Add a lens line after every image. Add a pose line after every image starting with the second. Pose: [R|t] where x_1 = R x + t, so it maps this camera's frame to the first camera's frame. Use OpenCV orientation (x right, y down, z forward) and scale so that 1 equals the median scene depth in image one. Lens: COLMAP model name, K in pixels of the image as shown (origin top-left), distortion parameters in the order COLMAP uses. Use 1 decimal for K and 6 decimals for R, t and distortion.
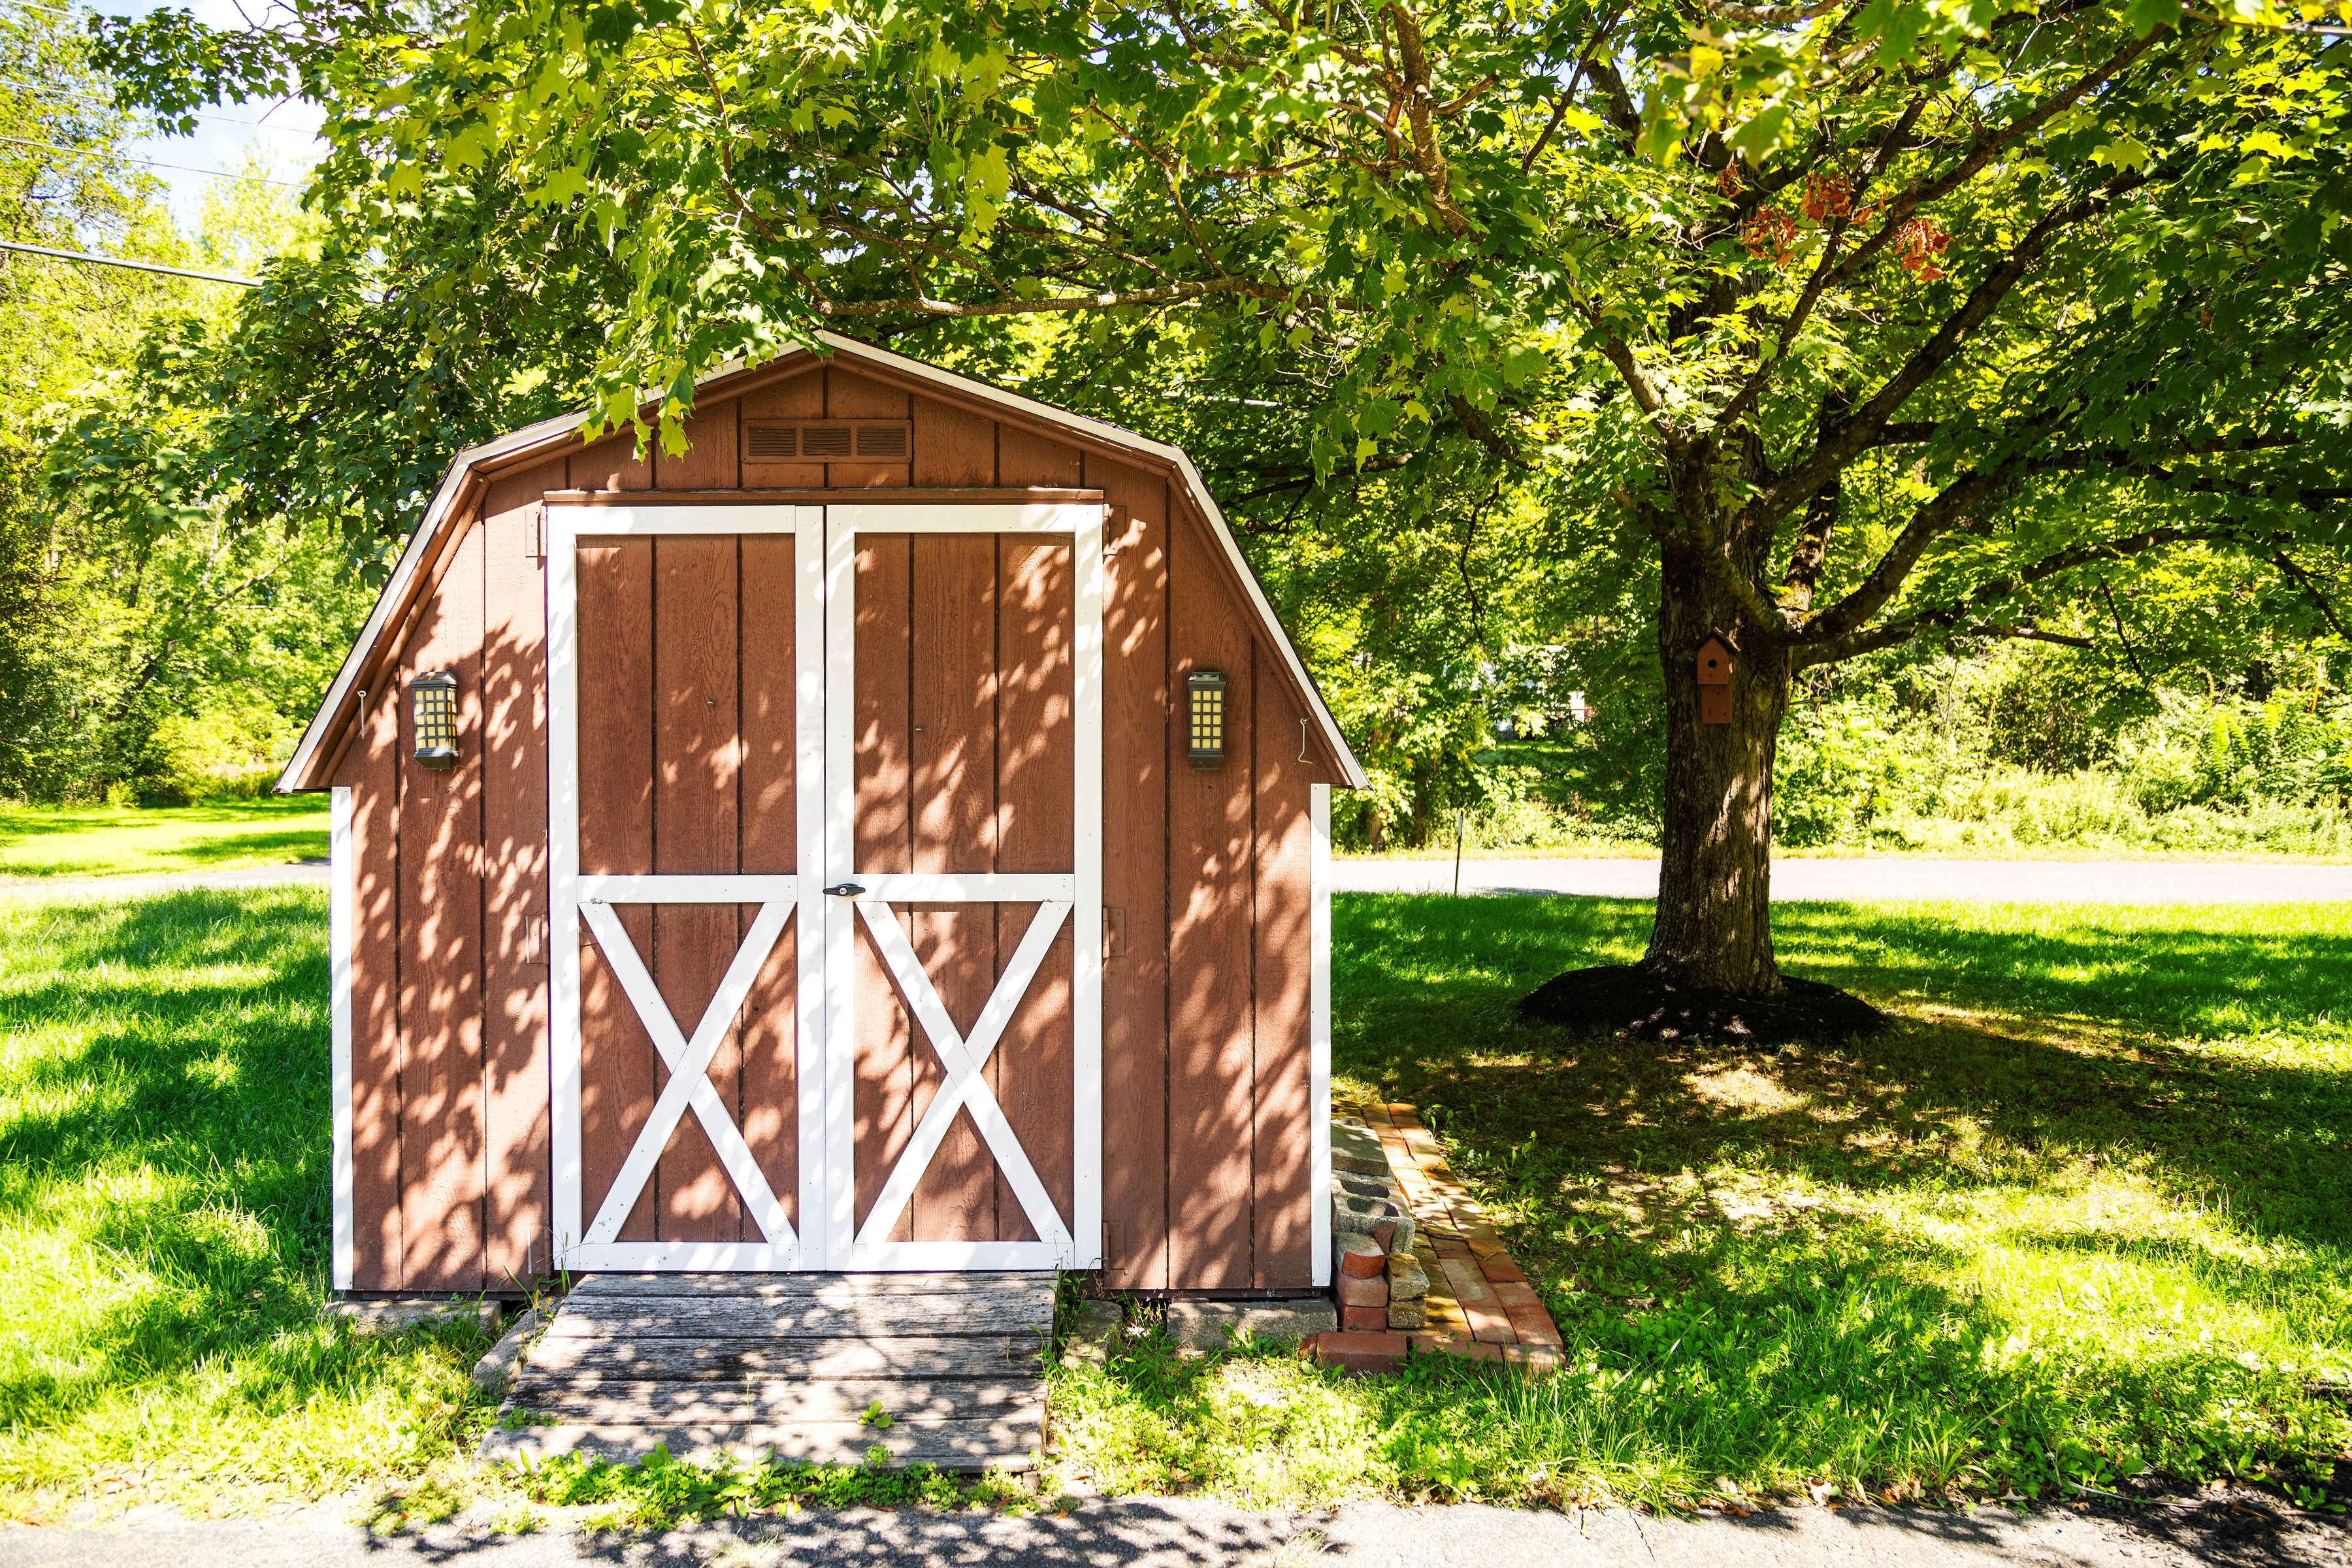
lens RADIAL K [[1582.3, 0, 1176.0], [0, 1582.3, 784.0], [0, 0, 1]] dist [0.000135, -0.000121]
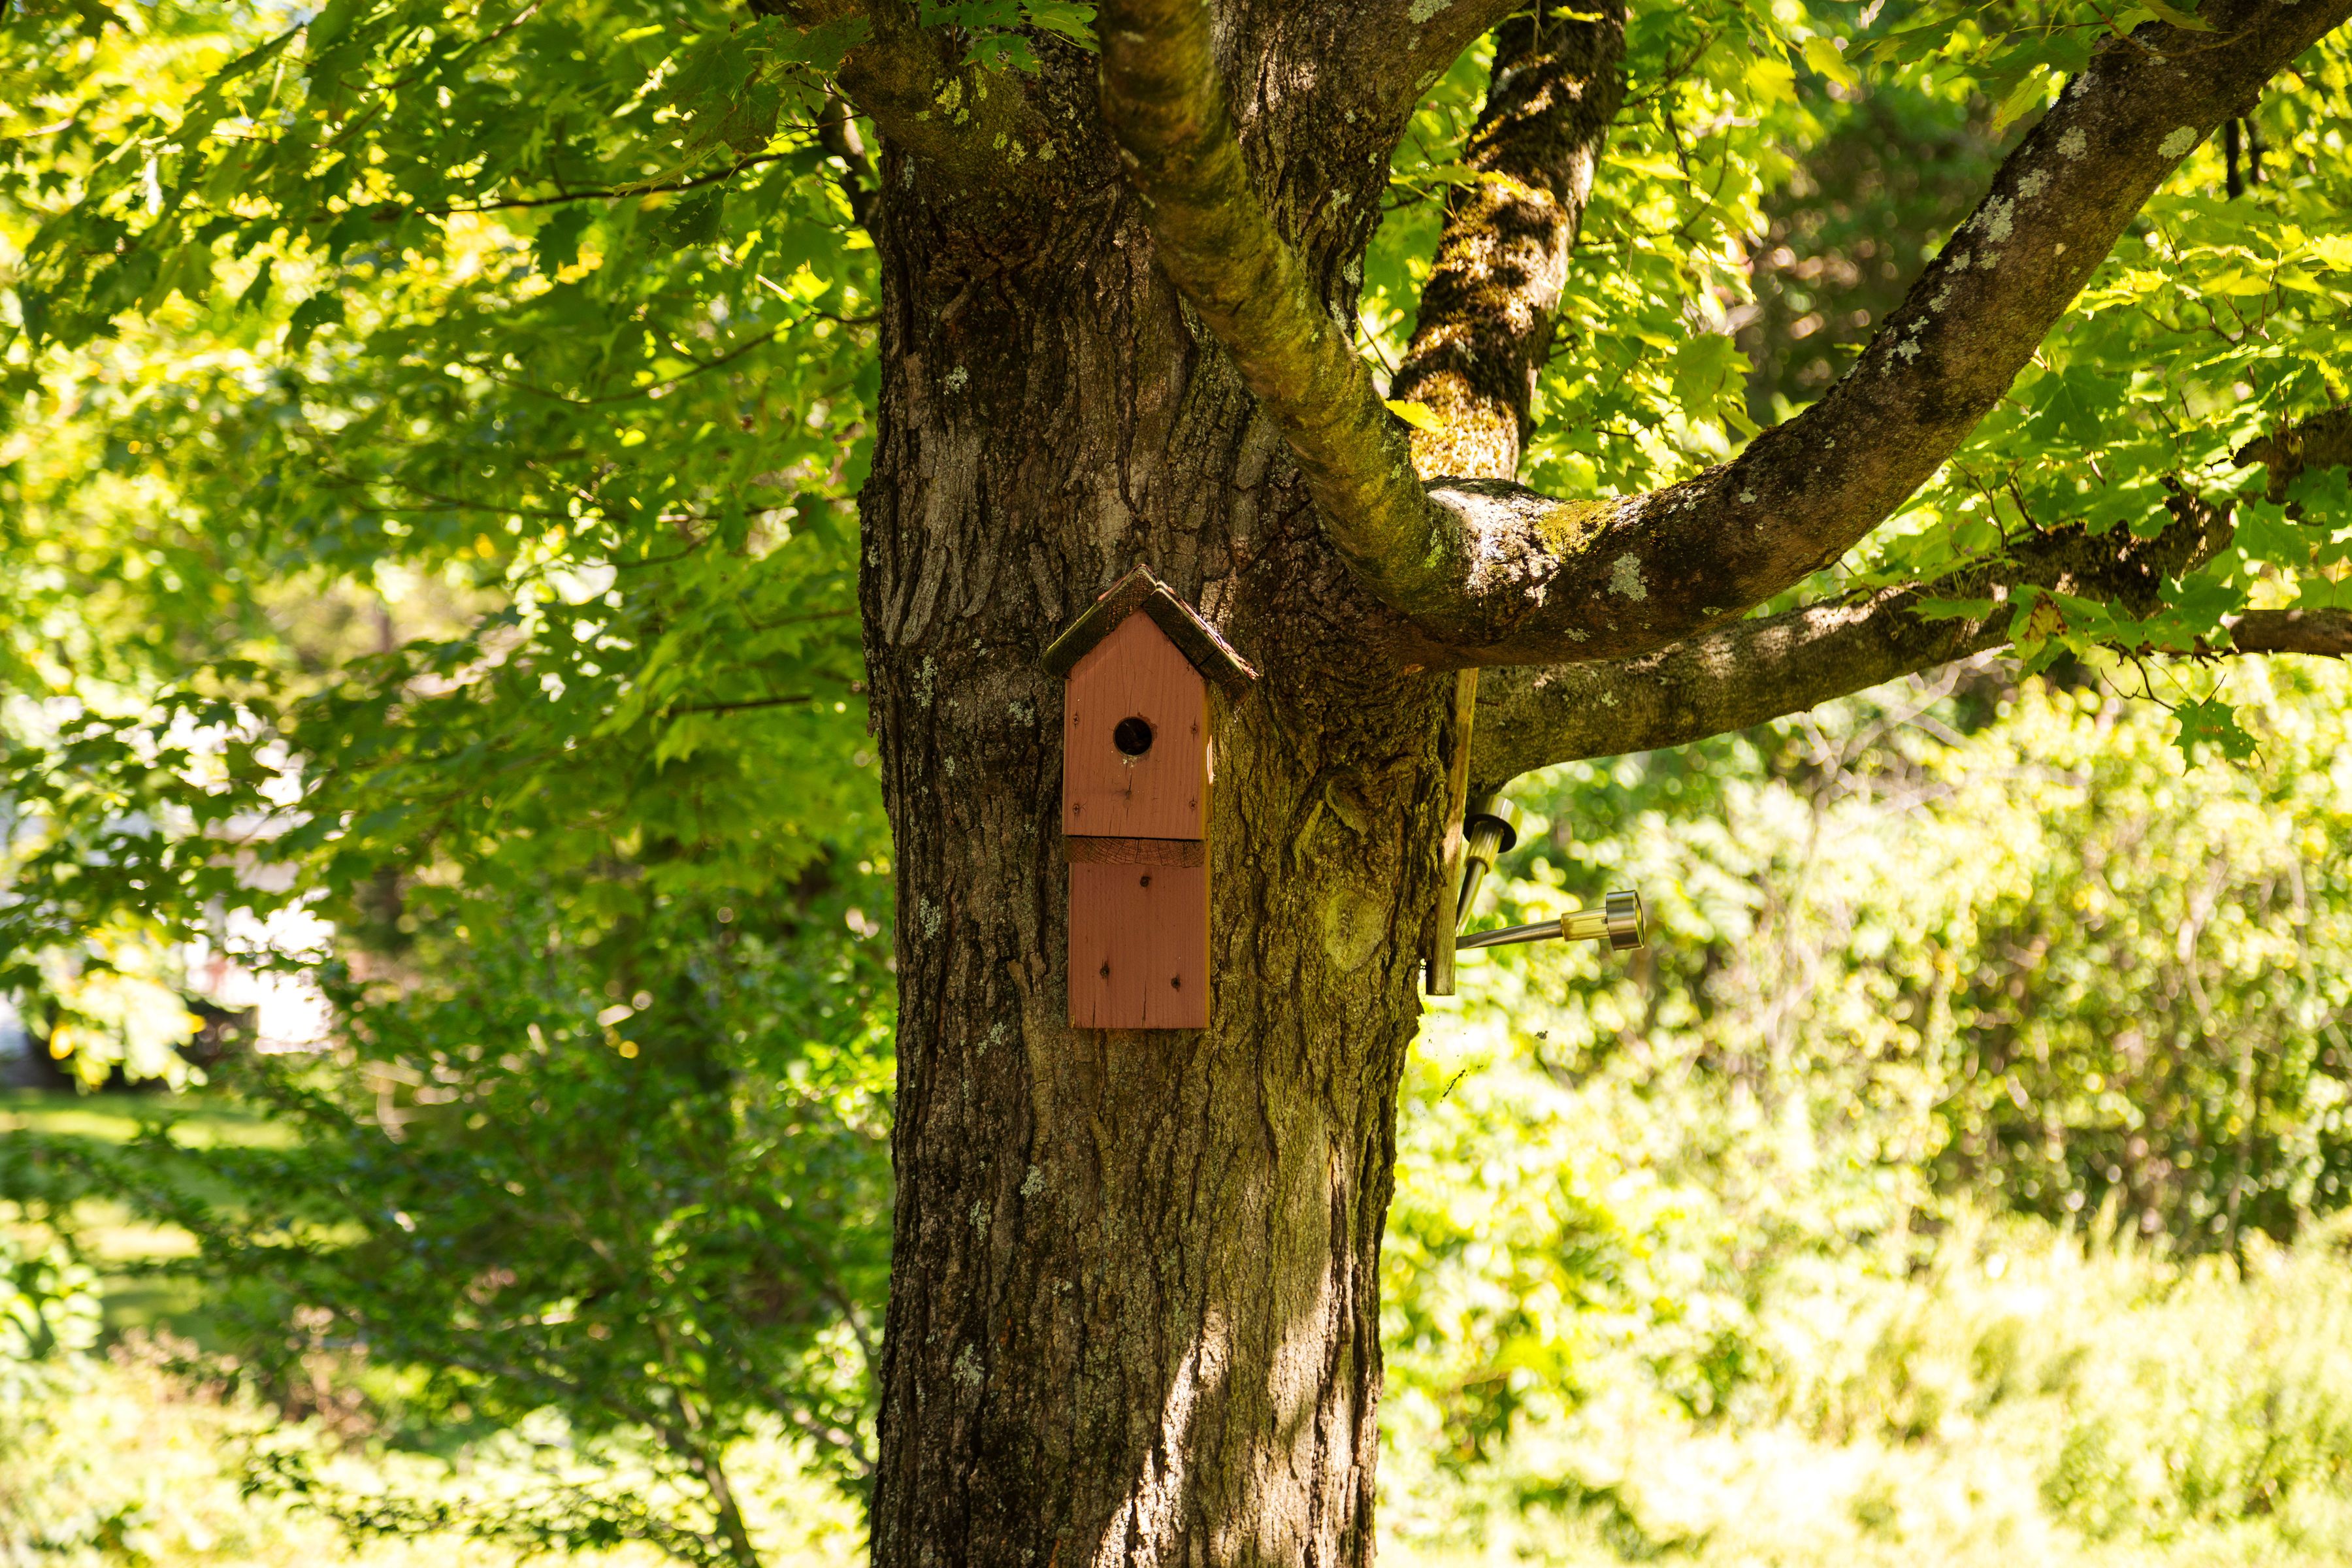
lens RADIAL K [[6234.7, 0, 1176.0], [0, 6234.7, 784.0], [0, 0, 1]] dist [0.439635, -0.575568]
pose [[0.924141, 0.032939, 0.380629, 0.015437], [-0.003623, 0.996987, -0.077480, -0.003102], [-0.382034, 0.070223, 0.921476, 0.112442]]
